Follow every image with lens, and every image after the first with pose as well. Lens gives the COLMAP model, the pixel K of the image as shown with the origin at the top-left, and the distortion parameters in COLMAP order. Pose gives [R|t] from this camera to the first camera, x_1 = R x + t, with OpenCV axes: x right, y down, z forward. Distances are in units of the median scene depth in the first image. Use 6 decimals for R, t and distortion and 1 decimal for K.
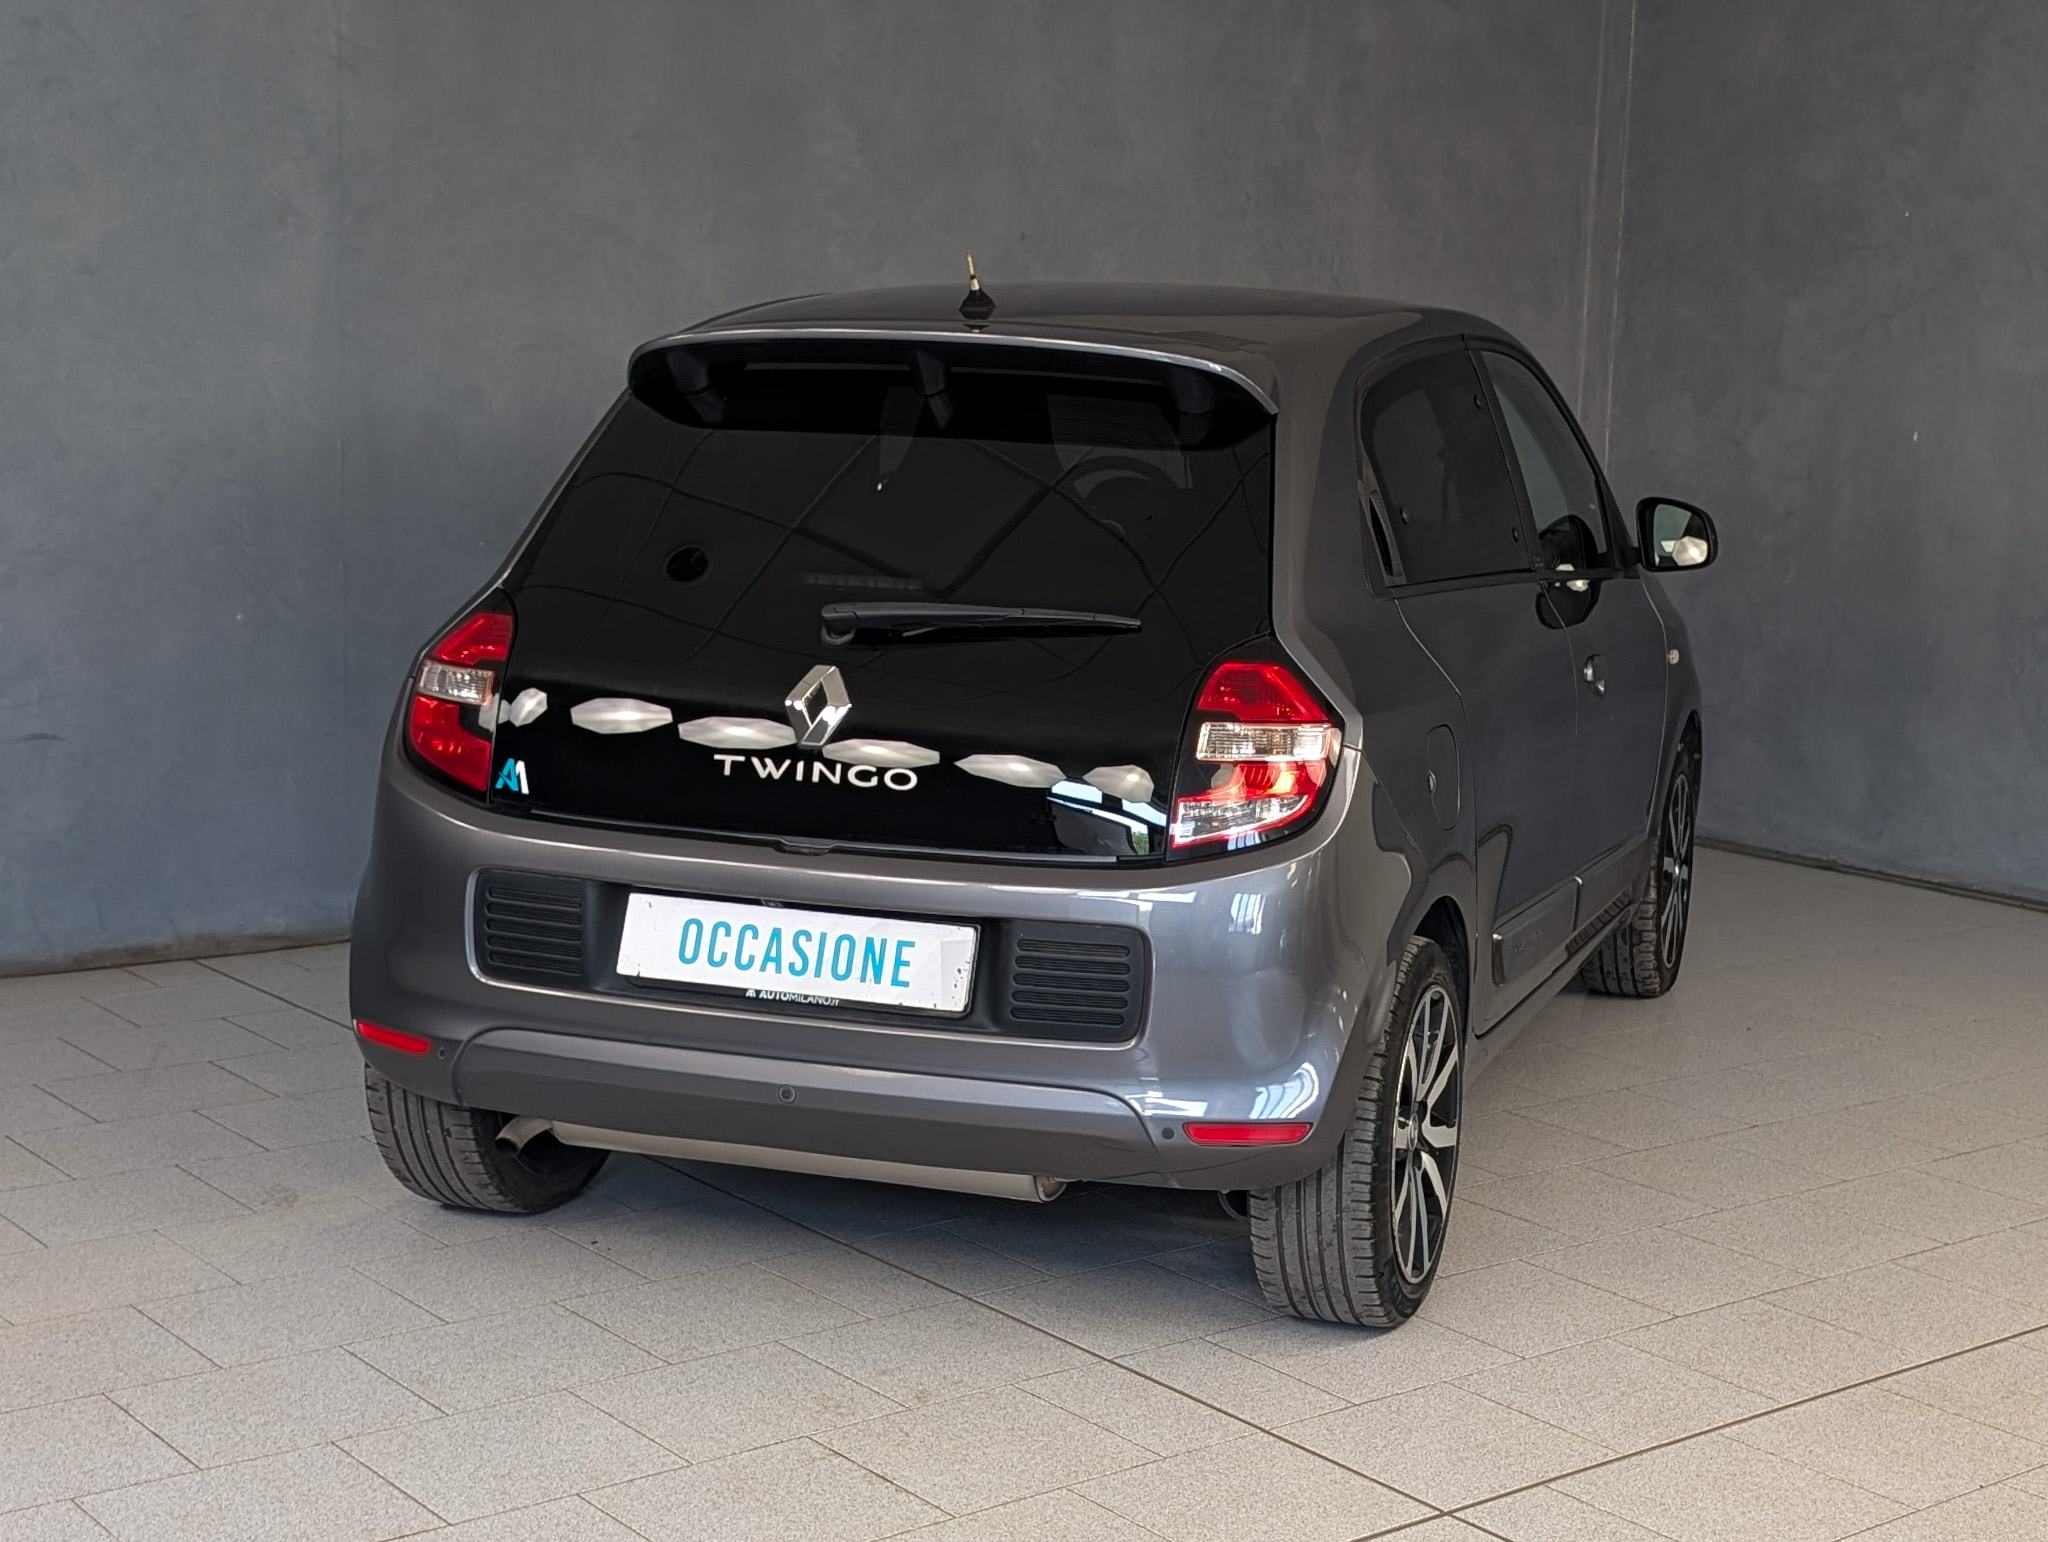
lens RADIAL K [[1657.1, 0, 1033.3], [0, 1657.1, 697.8], [0, 0, 1]] dist [0.042147, -0.085690]
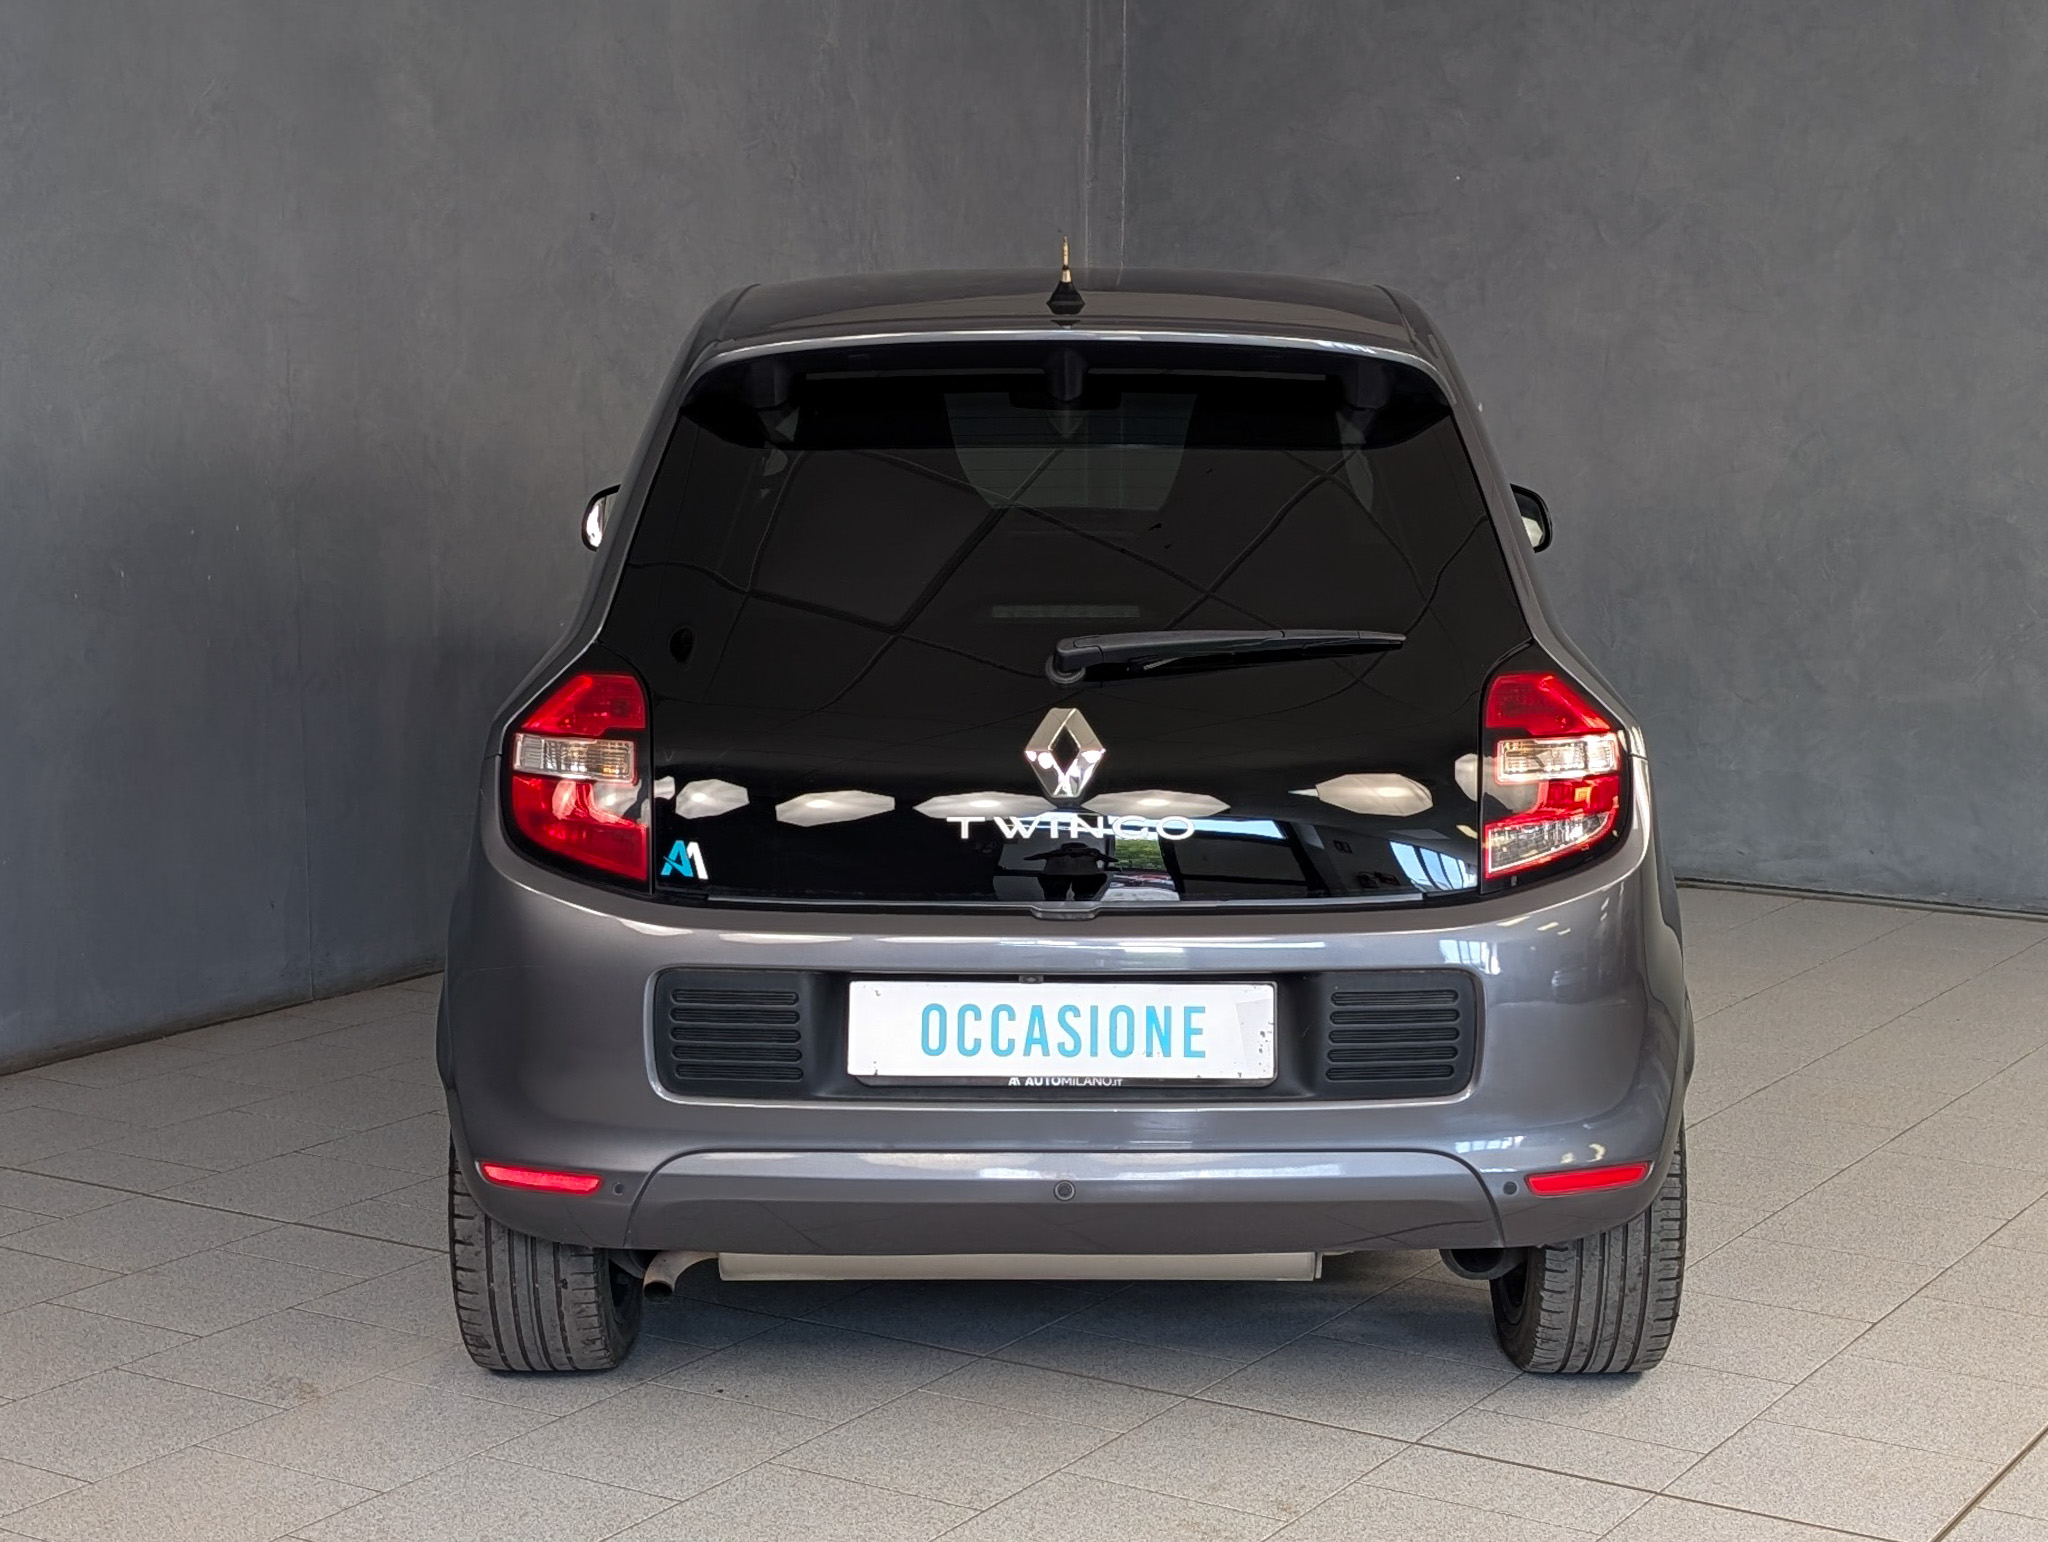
lens RADIAL K [[1822.9, 0, 1025.5], [0, 1822.9, 719.8], [0, 0, 1]] dist [0.086379, -0.141308]
pose [[0.983962, -0.068532, 0.164686, -0.309450], [0.068714, 0.997626, 0.004595, -0.018995], [-0.164609, 0.006795, 0.986335, 0.033248]]
